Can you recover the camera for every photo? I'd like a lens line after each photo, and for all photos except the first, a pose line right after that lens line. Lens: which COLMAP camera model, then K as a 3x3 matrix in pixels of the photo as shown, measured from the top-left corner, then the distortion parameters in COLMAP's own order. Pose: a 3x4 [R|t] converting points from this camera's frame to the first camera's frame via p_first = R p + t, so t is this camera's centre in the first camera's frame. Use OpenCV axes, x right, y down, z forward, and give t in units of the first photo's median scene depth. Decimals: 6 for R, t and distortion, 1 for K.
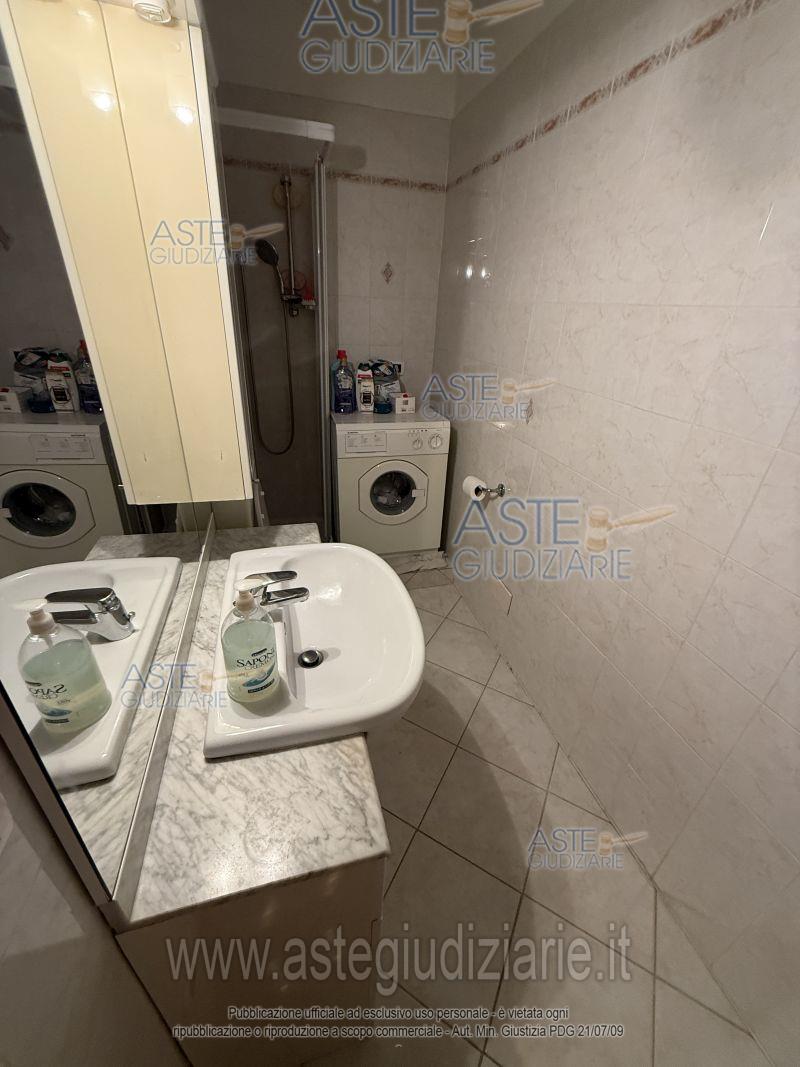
lens RADIAL K [[426.9, 0, 401.4], [0, 426.9, 533.7], [0, 0, 1]] dist [0.001496, -0.000418]
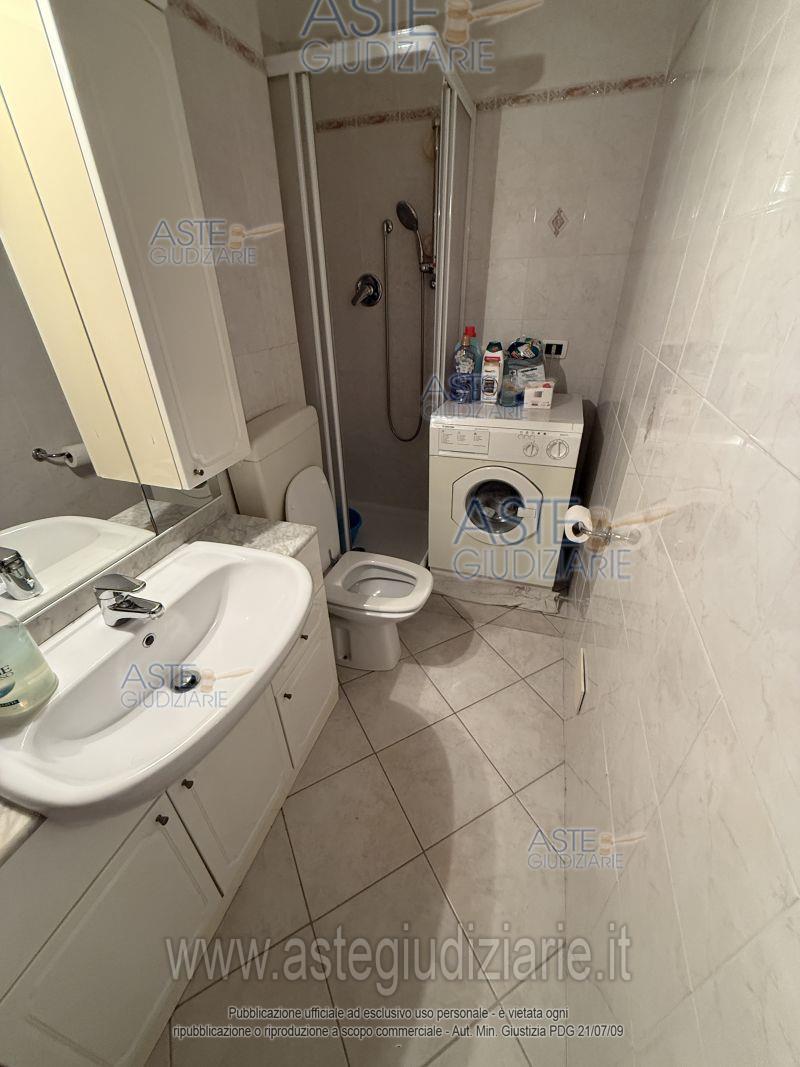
lens RADIAL K [[426.9, 0, 401.1], [0, 426.9, 533.7], [0, 0, 1]] dist [0.001496, -0.000418]
pose [[0.831653, 0.226801, -0.506867, 0.261667], [-0.207950, 0.973570, 0.094432, -0.087358], [0.514888, 0.026869, 0.856836, 0.228385]]
